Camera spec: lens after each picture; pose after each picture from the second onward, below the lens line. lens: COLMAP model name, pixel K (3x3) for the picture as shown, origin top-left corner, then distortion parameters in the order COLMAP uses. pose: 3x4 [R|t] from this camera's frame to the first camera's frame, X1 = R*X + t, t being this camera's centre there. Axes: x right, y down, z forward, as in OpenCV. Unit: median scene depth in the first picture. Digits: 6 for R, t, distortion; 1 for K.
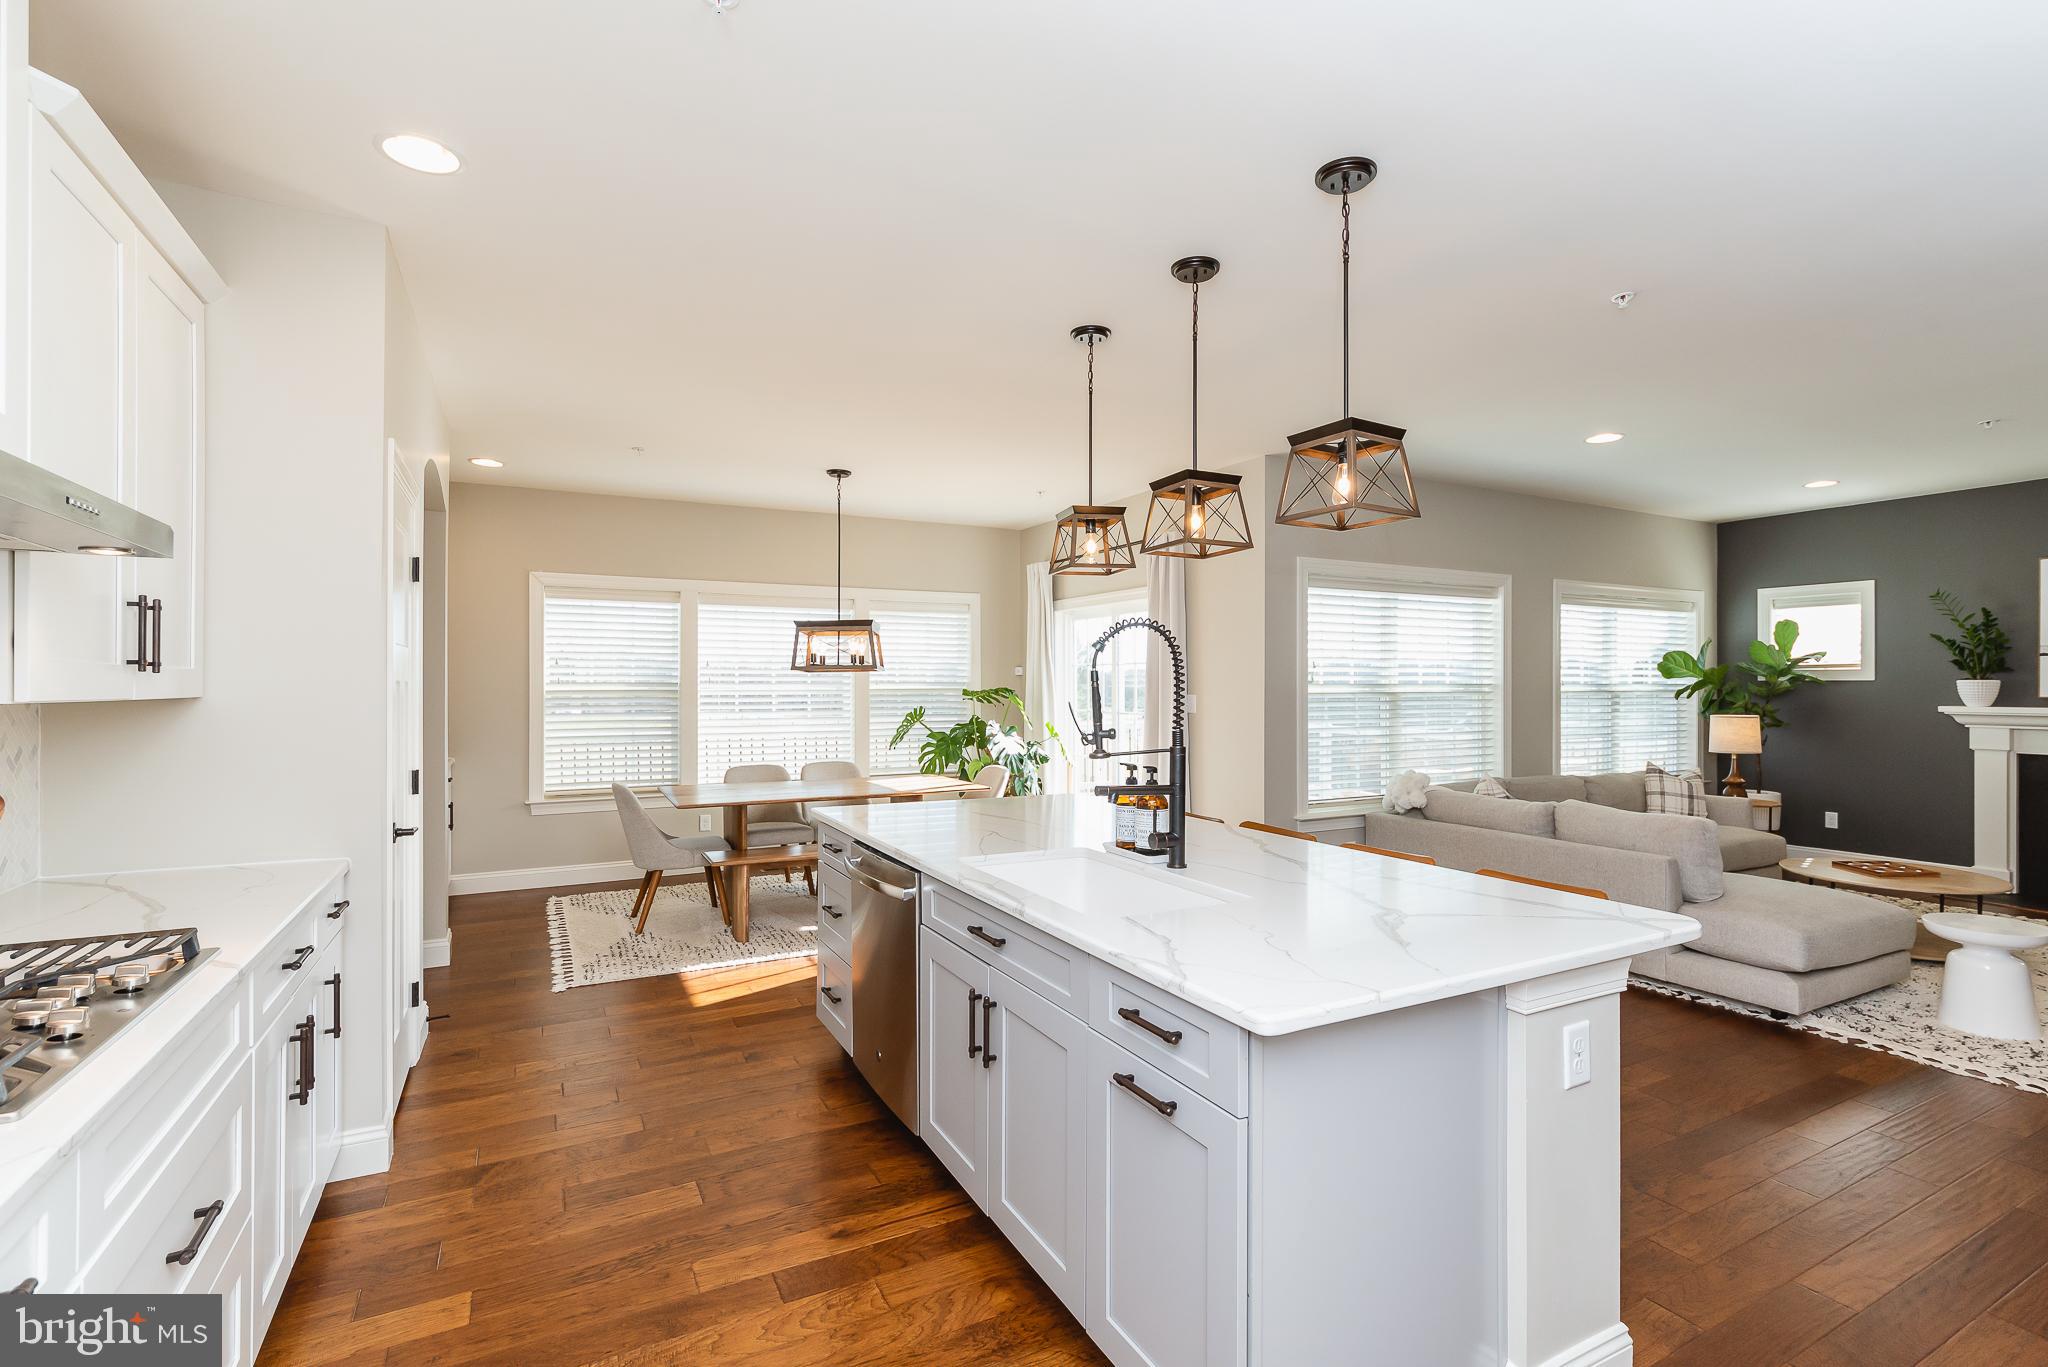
lens RADIAL K [[909.1, 0, 1016.8], [0, 909.1, 688.8], [0, 0, 1]] dist [-0.004286, -0.000017]
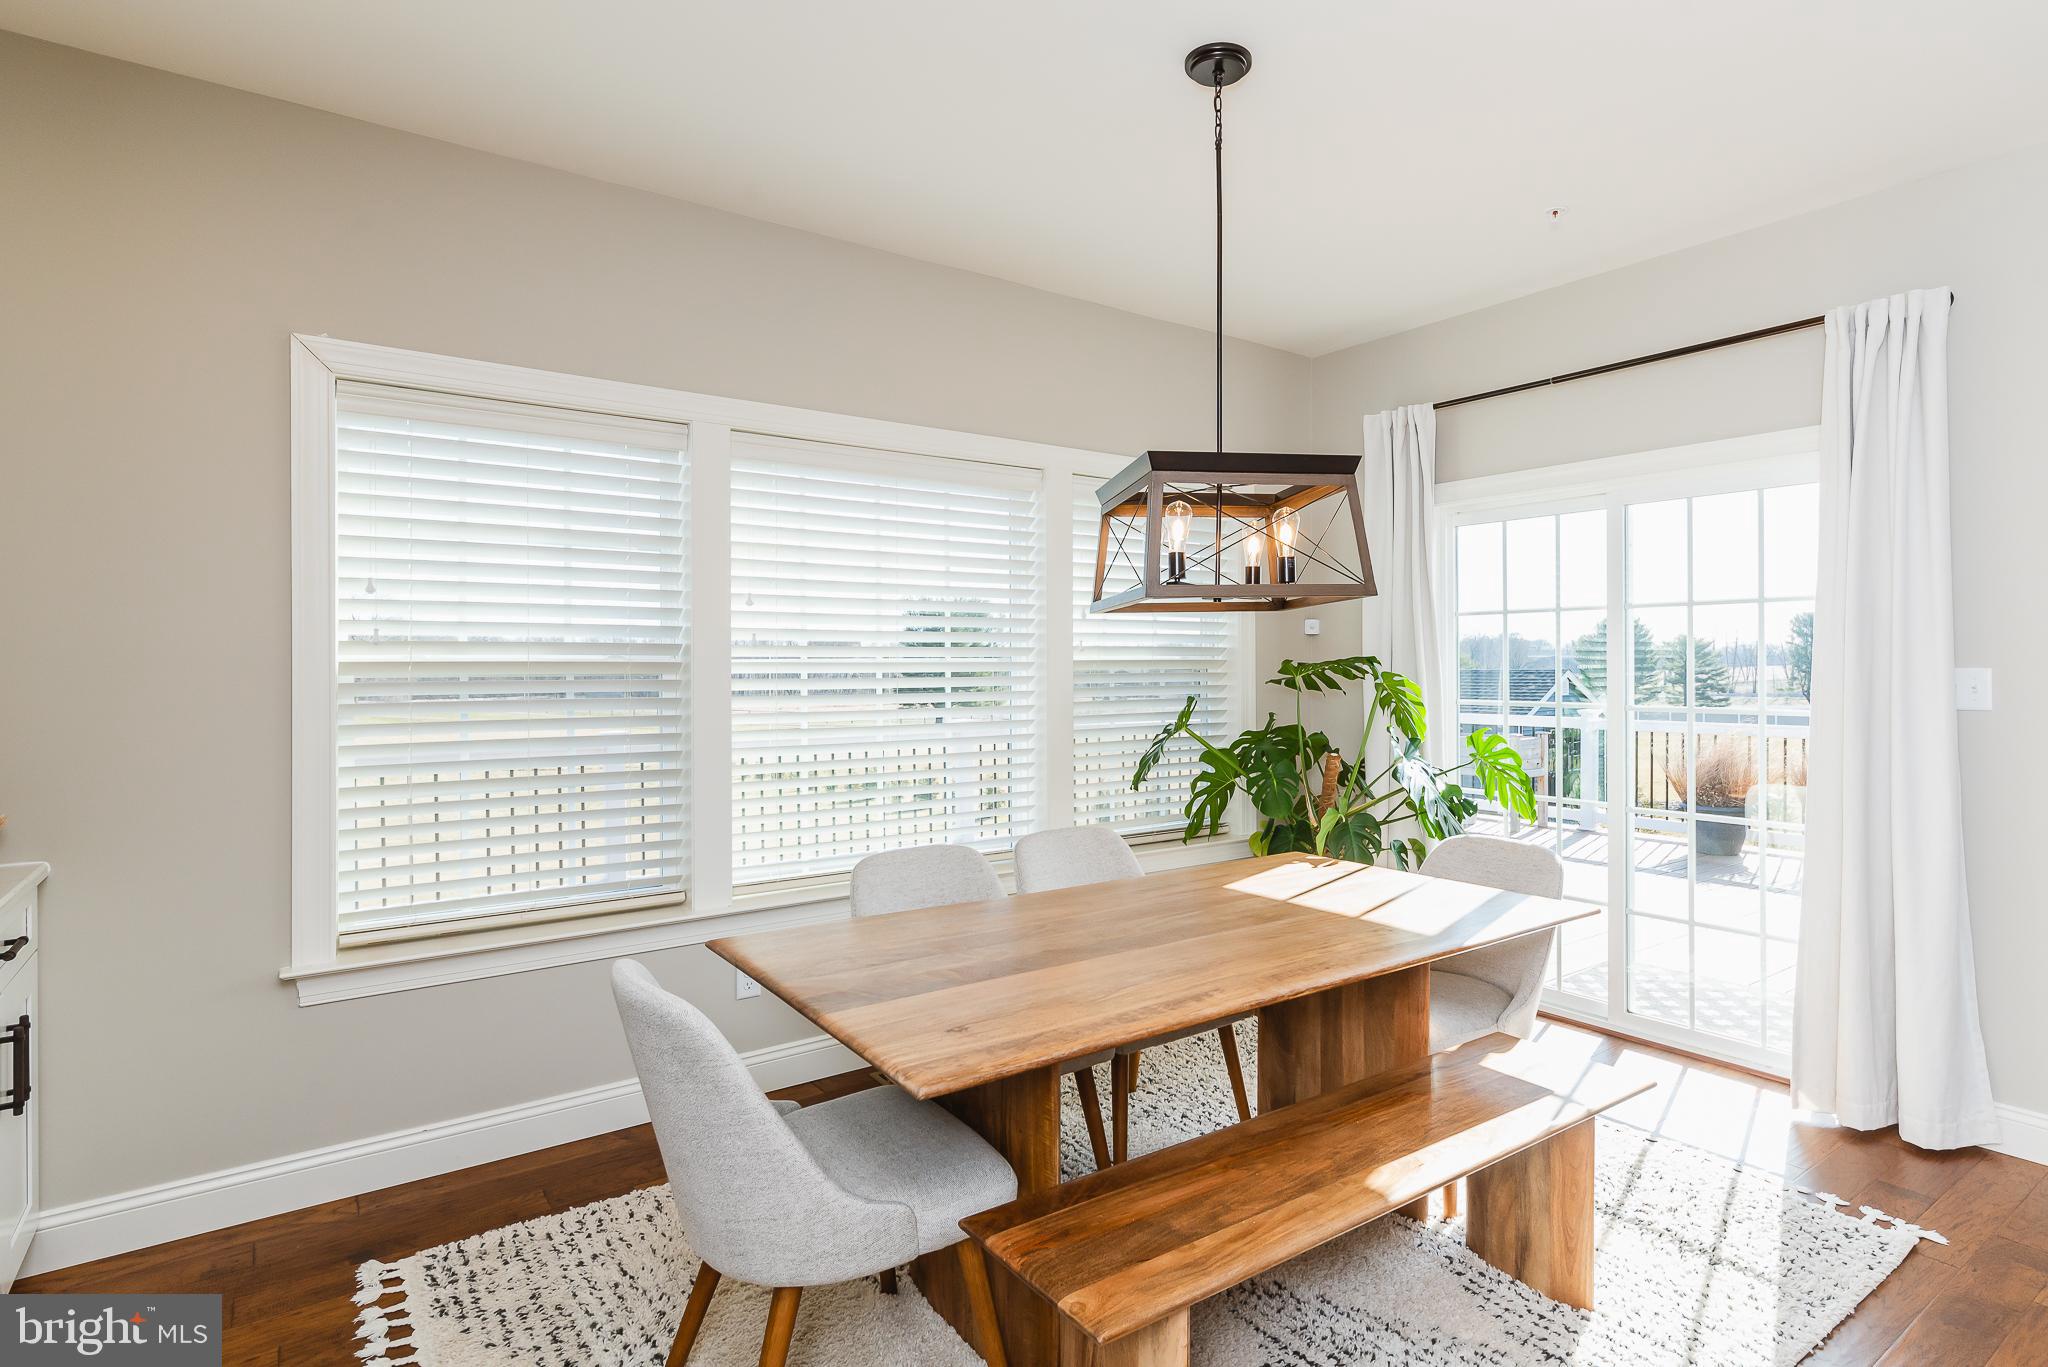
lens RADIAL K [[1061.3, 0, 1043.4], [0, 1061.3, 672.1], [0, 0, 1]] dist [-0.006508, 0.000780]
pose [[0.991060, -0.002157, 0.133400, -0.277392], [0.000981, 0.999960, 0.008881, 0.002019], [-0.133413, -0.008671, 0.991023, 0.507443]]
